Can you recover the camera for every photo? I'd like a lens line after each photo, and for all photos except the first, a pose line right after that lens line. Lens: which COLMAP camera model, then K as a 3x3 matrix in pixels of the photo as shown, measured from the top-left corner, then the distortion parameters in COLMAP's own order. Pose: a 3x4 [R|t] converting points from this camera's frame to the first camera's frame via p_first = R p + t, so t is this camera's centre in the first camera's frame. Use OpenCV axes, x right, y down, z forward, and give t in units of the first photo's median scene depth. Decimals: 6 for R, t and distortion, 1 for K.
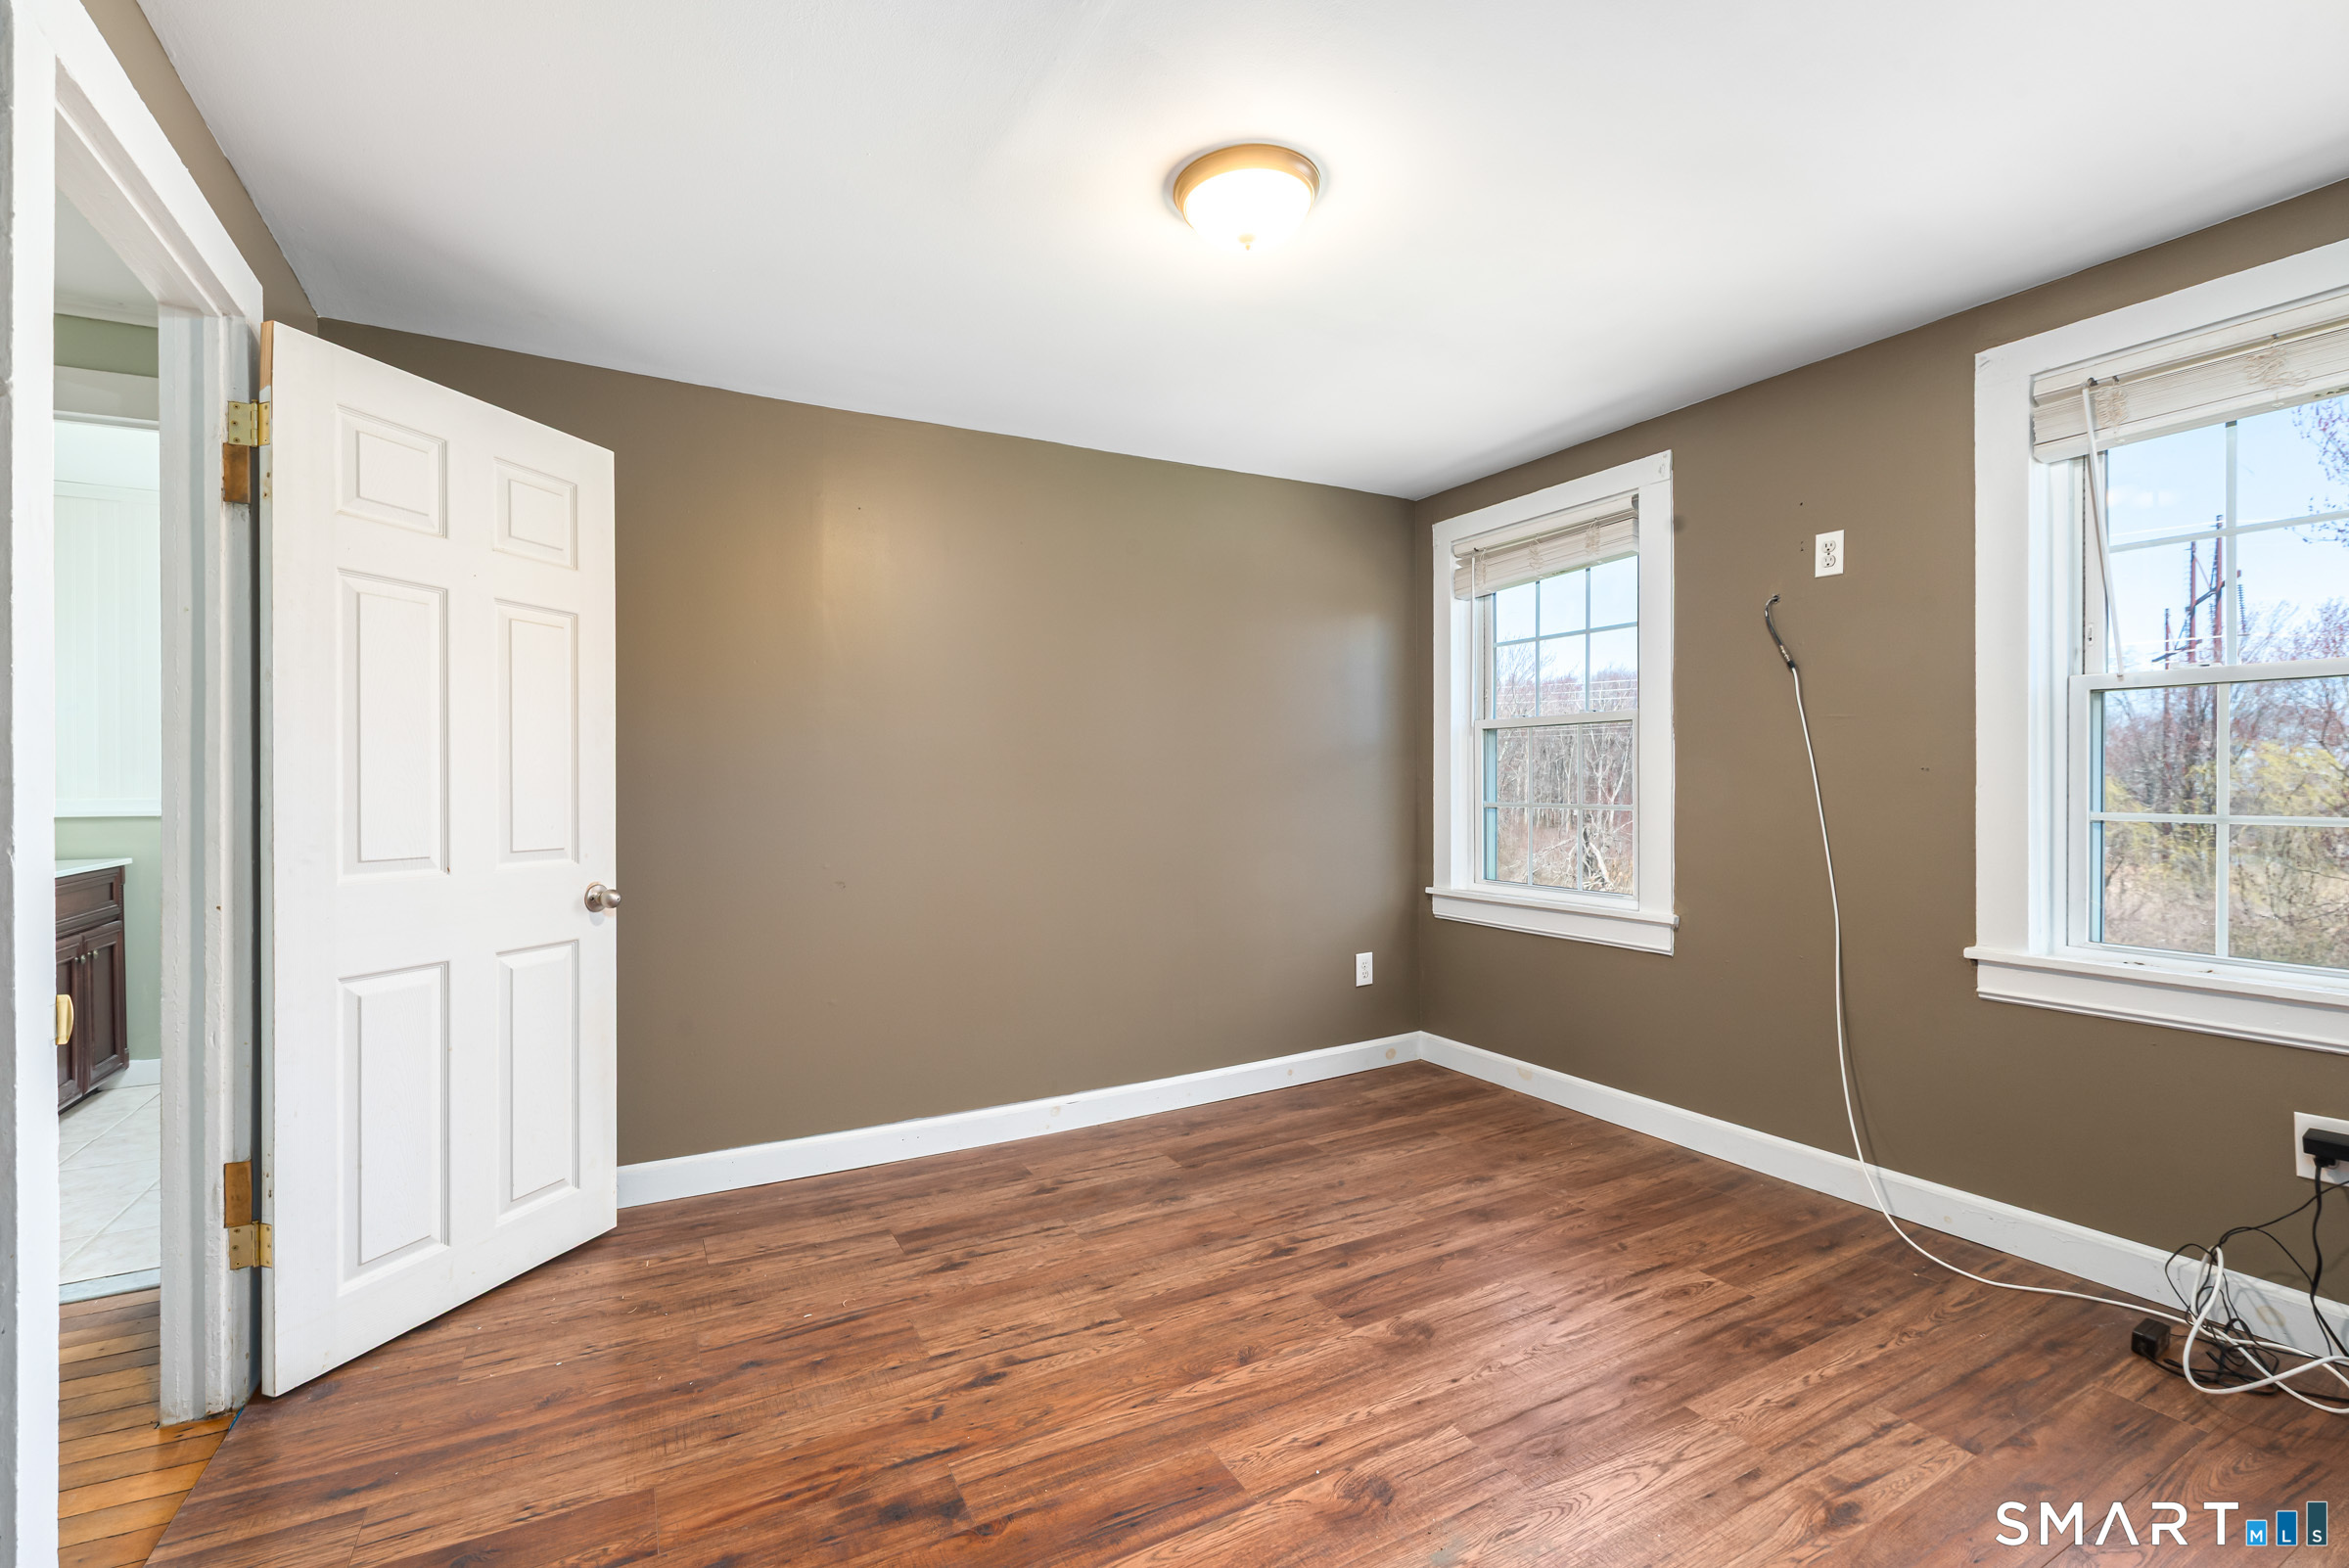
lens RADIAL K [[1022.6, 0, 1166.2], [0, 1022.6, 784.7], [0, 0, 1]] dist [-0.000379, -0.000371]
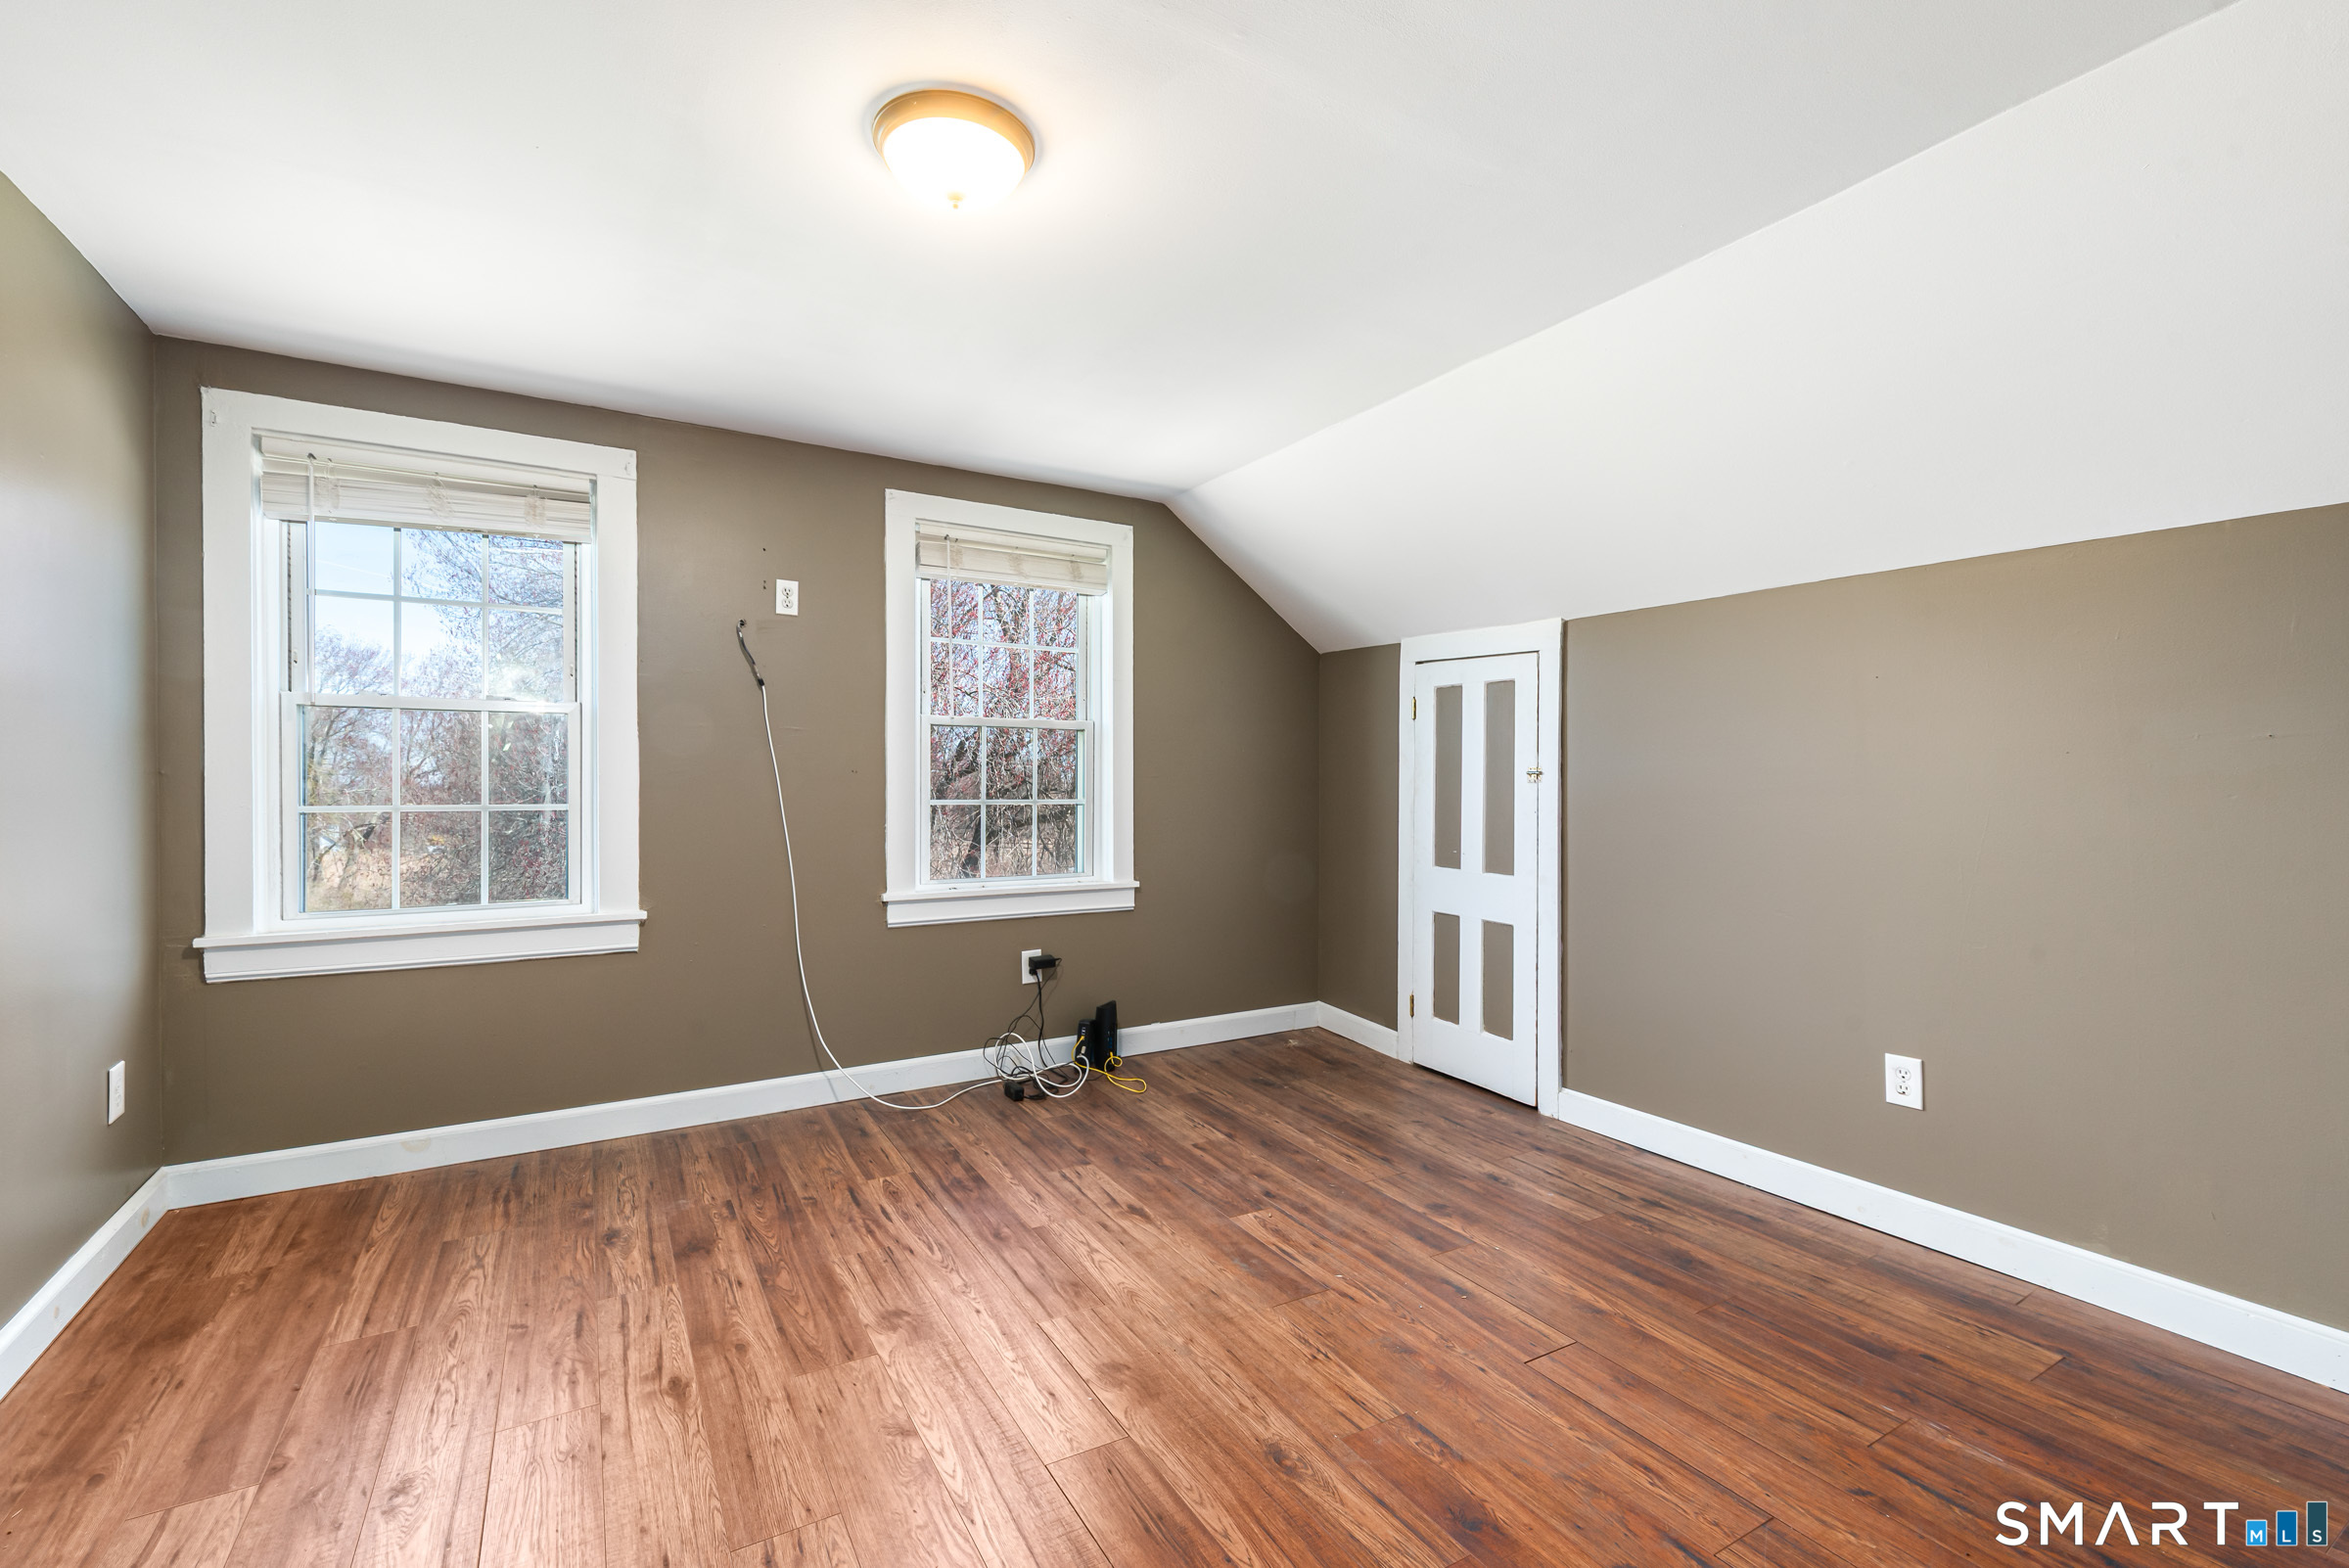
lens RADIAL K [[970.0, 0, 1174.5], [0, 970.0, 784.0], [0, 0, 1]] dist [0.002380, 0.000174]
pose [[-0.029190, -0.003828, 0.999567, -0.548298], [-0.002212, 0.999990, 0.003766, -0.003755], [-0.999571, -0.002102, -0.029198, 0.562147]]
